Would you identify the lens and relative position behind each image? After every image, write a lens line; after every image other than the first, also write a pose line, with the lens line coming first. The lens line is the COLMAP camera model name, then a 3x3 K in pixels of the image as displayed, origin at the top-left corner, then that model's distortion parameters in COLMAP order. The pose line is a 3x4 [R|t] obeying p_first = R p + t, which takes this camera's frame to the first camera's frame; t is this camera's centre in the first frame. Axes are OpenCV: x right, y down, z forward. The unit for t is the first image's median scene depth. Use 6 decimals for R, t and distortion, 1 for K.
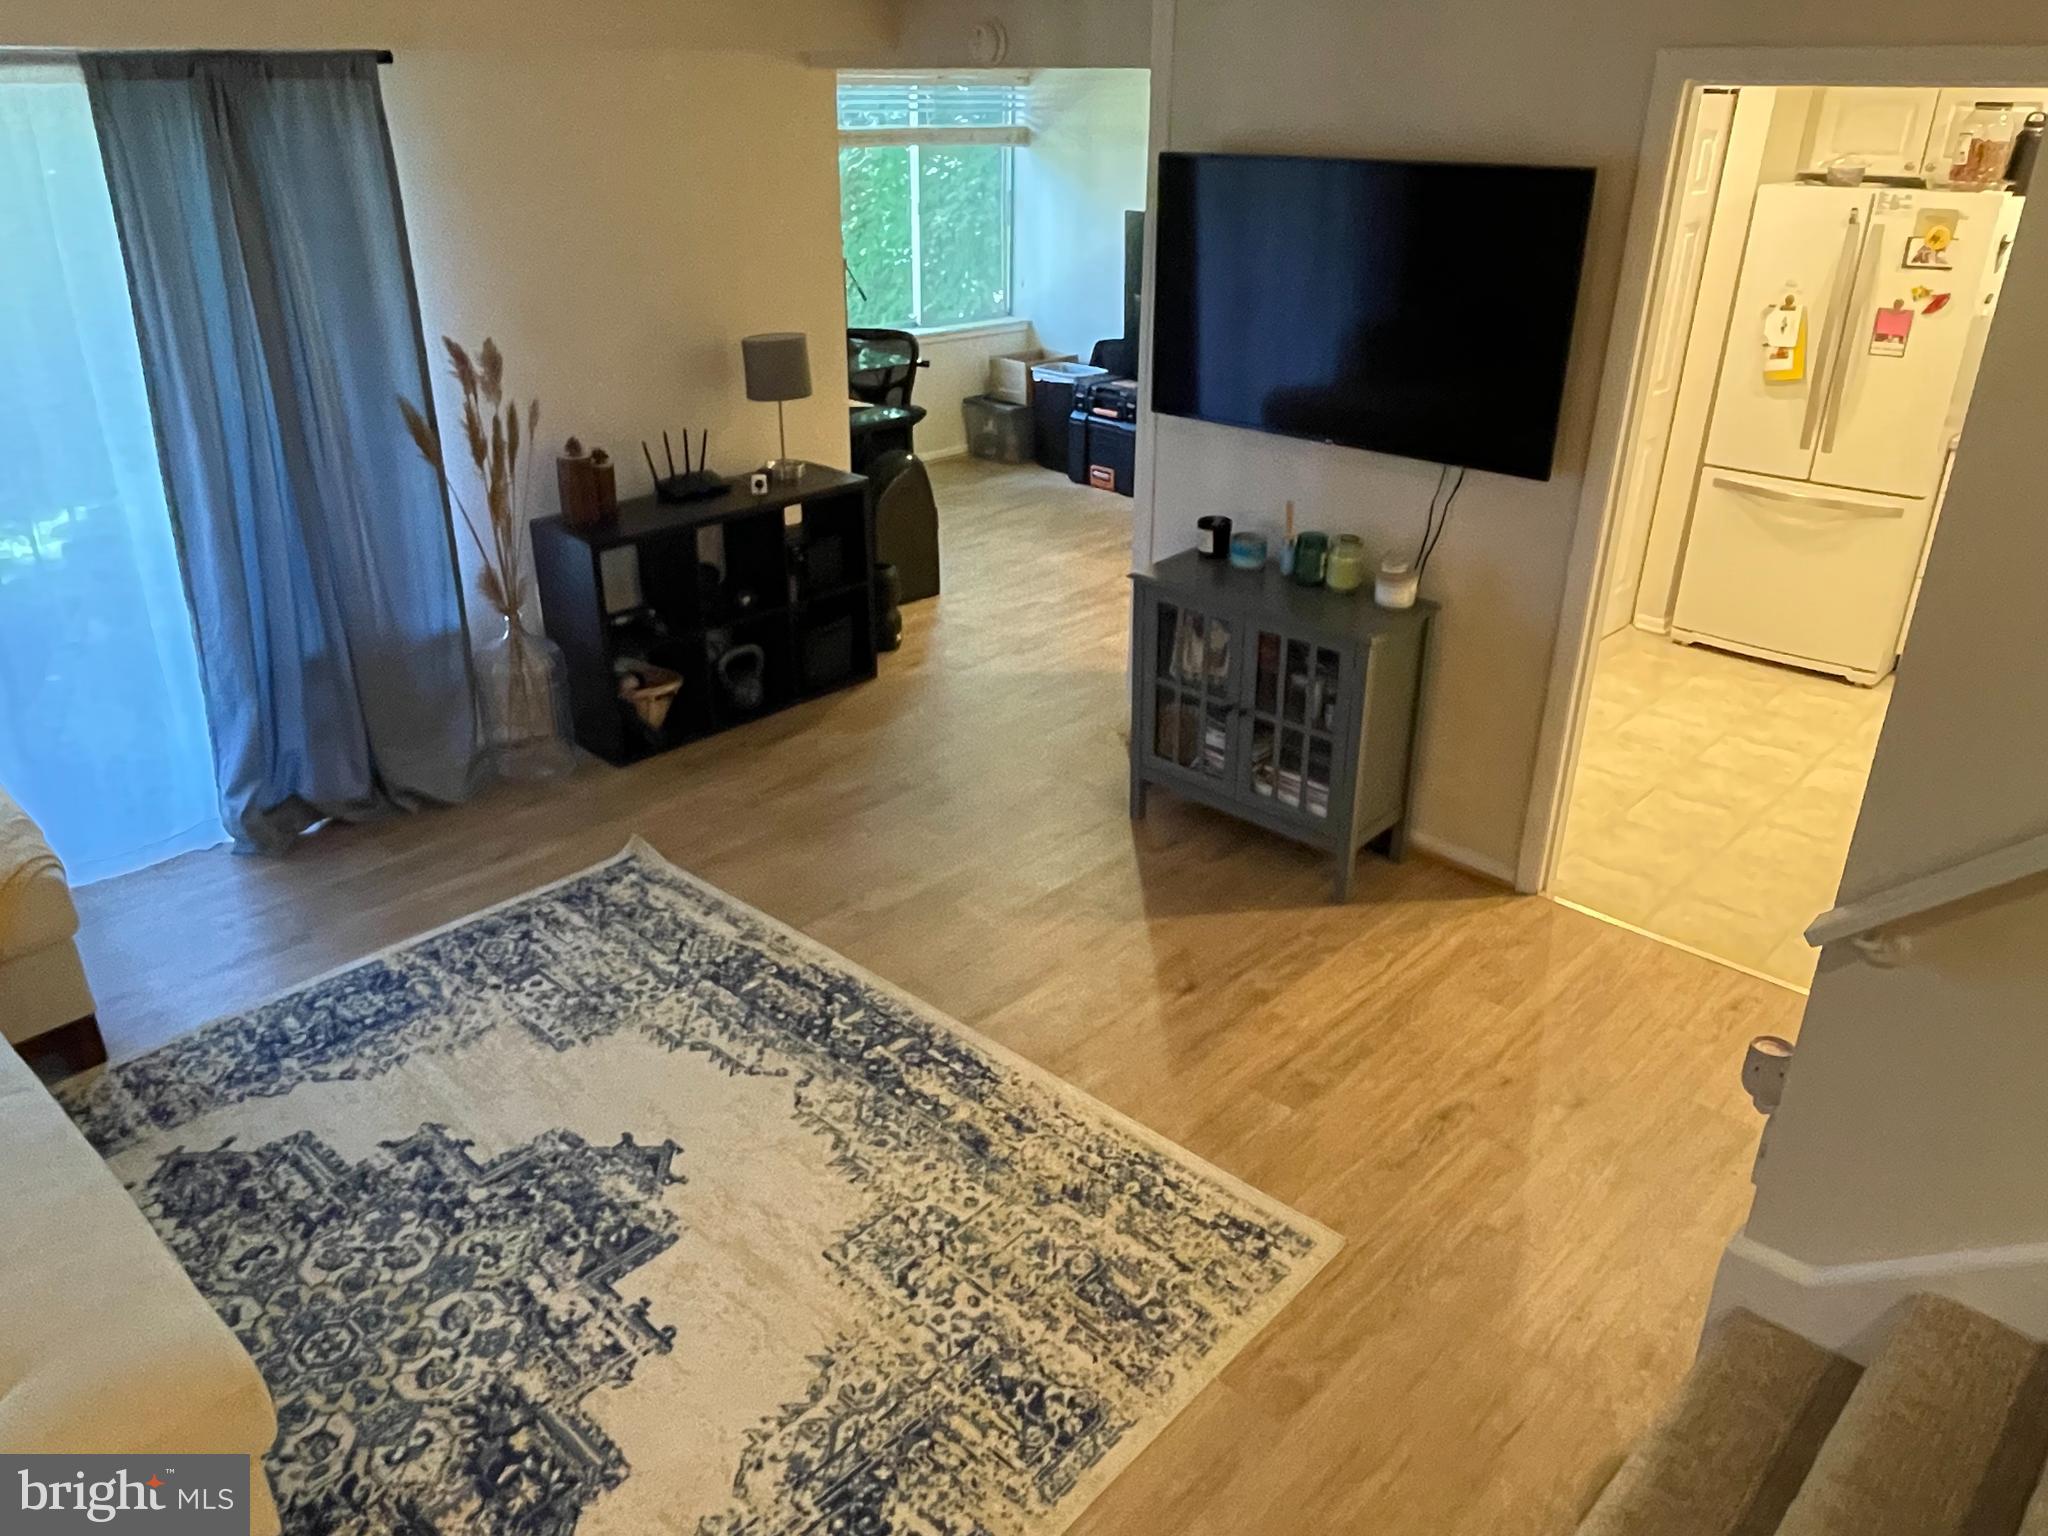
lens RADIAL K [[1455.0, 0, 1021.1], [0, 1455.0, 765.4], [0, 0, 1]] dist [0.003662, -0.004262]
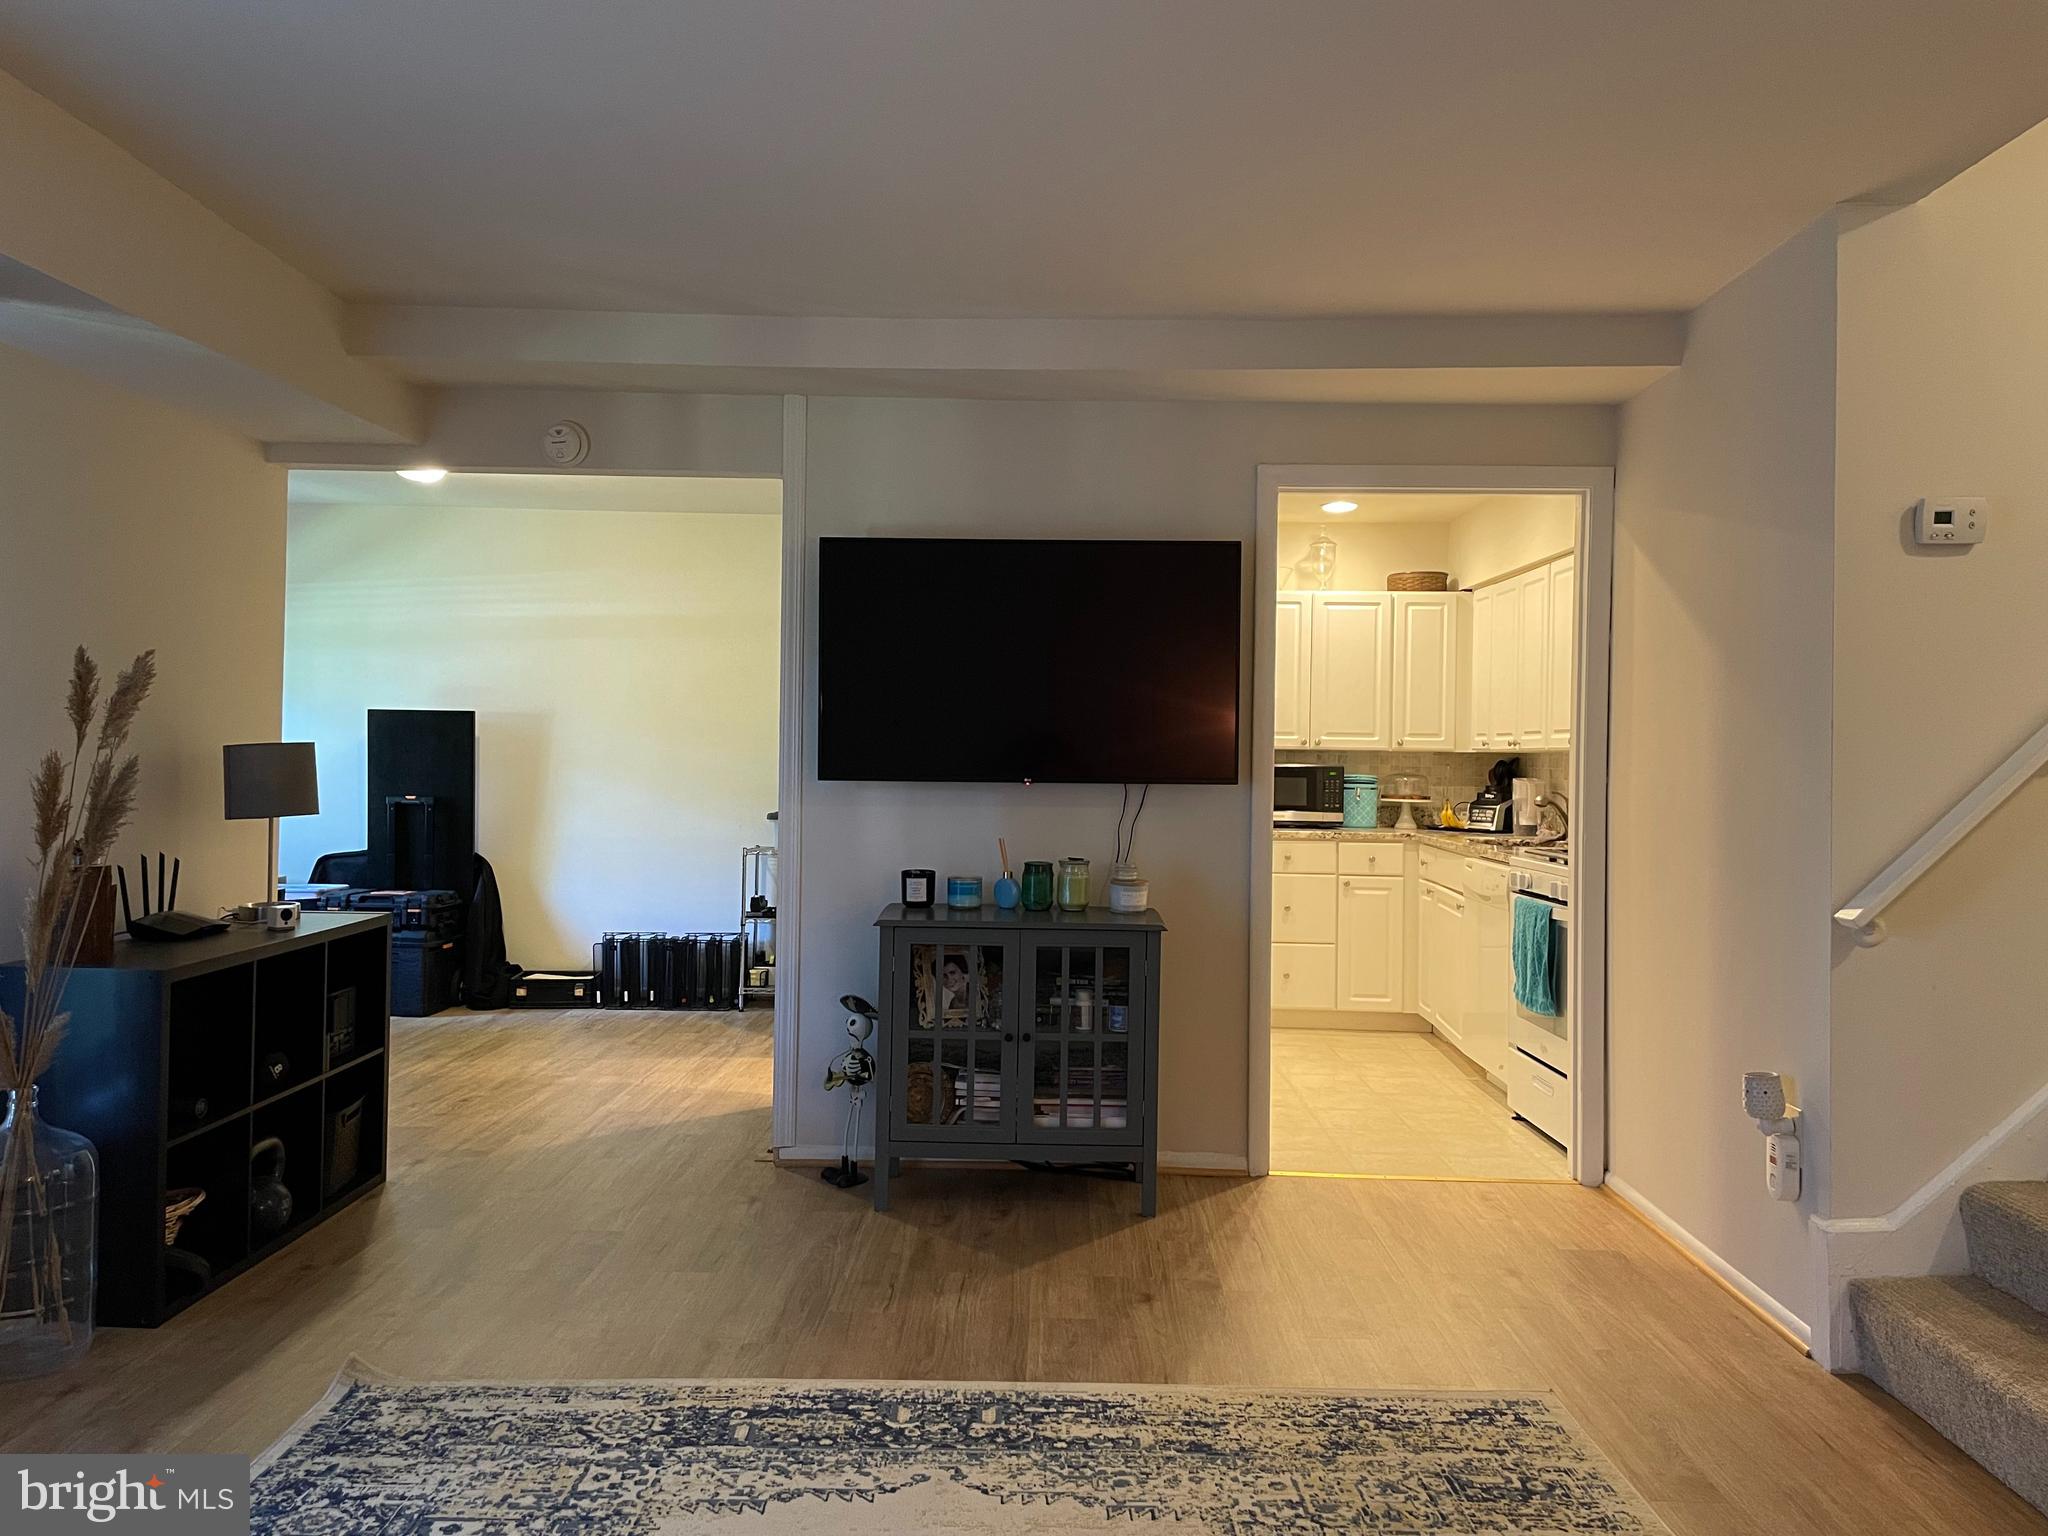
lens RADIAL K [[1538.8, 0, 1024.0], [0, 1538.8, 768.0], [0, 0, 1]] dist [0.094065, -0.115959]
pose [[0.733893, 0.001274, 0.679264, -0.665389], [0.278923, 0.911238, -0.303064, 0.134464], [-0.619358, 0.411879, 0.668395, 0.271828]]
